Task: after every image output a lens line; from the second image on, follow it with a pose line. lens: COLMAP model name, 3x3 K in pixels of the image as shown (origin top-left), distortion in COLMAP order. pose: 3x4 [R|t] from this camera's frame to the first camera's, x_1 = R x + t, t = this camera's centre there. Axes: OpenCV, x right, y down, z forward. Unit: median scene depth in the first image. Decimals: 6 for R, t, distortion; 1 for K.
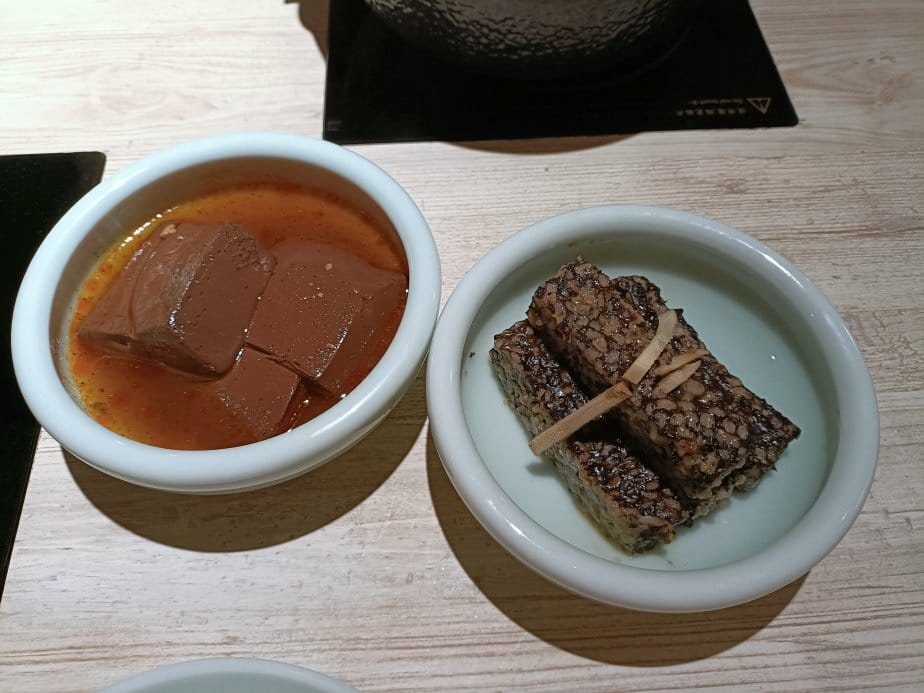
lens RADIAL K [[703.7, 0, 462.0], [0, 703.7, 346.5], [0, 0, 1]] dist [0.000729, -0.033043]
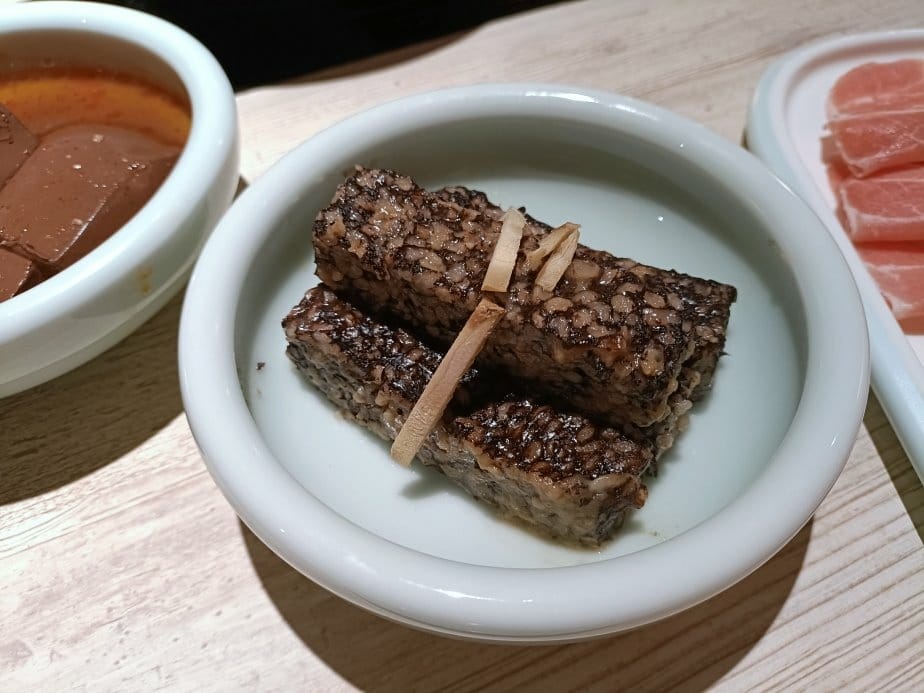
lens RADIAL K [[668.0, 0, 464.8], [0, 668.0, 382.1], [0, 0, 1]] dist [0.004178, -0.006756]
pose [[0.908440, -0.356358, 0.218507, 0.048806], [0.376284, 0.924800, -0.056164, 0.144522], [-0.182061, 0.133243, 0.974218, 0.404248]]
